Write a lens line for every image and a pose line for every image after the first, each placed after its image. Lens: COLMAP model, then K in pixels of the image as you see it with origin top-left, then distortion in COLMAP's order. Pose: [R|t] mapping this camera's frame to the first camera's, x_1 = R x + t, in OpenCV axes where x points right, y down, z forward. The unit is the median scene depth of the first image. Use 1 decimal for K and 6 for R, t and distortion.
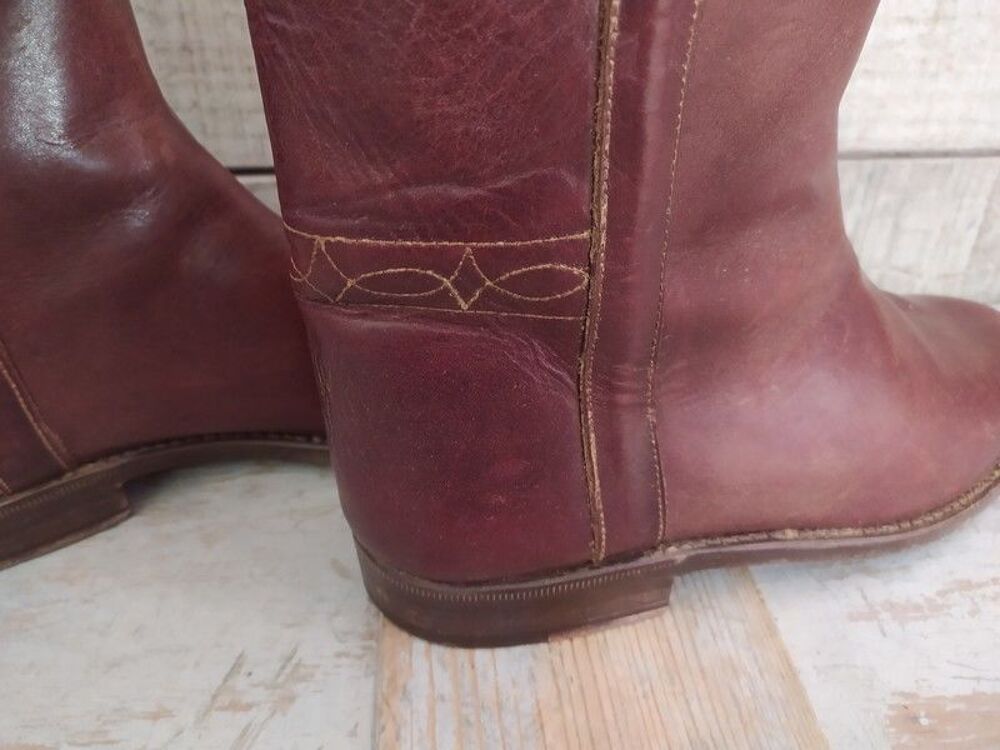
lens RADIAL K [[780.2, 0, 500.0], [0, 780.2, 375.0], [0, 0, 1]] dist [-0.004782, -0.009314]
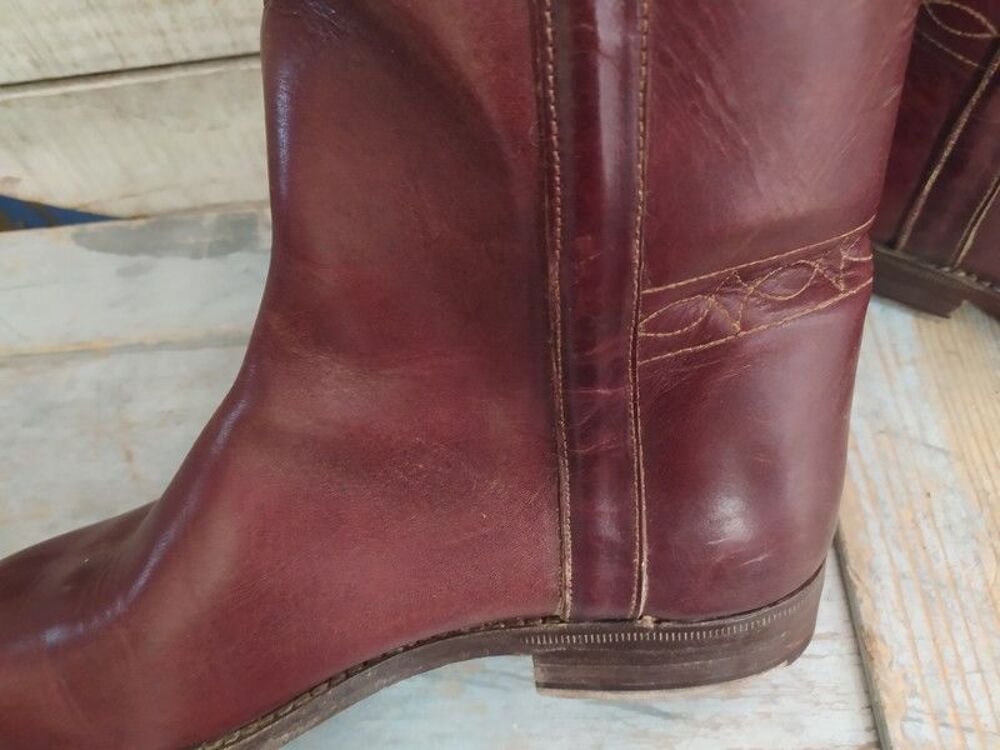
lens RADIAL K [[780.2, 0, 500.0], [0, 780.2, 375.0], [0, 0, 1]] dist [-0.004782, -0.009314]
pose [[0.987602, 0.012711, -0.156463, -0.509026], [0.055233, 0.904846, 0.422142, -0.413089], [0.146941, -0.425550, 0.892925, -0.040681]]
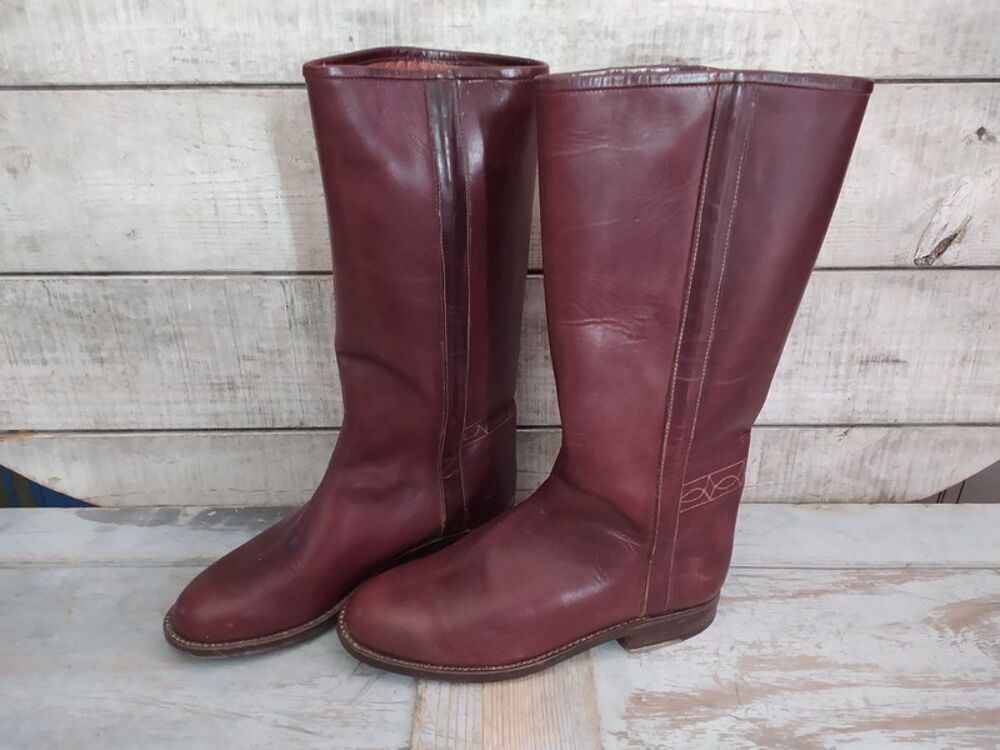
lens RADIAL K [[726.4, 0, 501.1], [0, 726.4, 383.9], [0, 0, 1]] dist [0.003329, -0.005717]
pose [[0.995089, 0.029369, -0.094525, 0.292039], [-0.042919, 0.988547, -0.144682, -0.173565], [0.089193, 0.148028, 0.984953, -1.385991]]
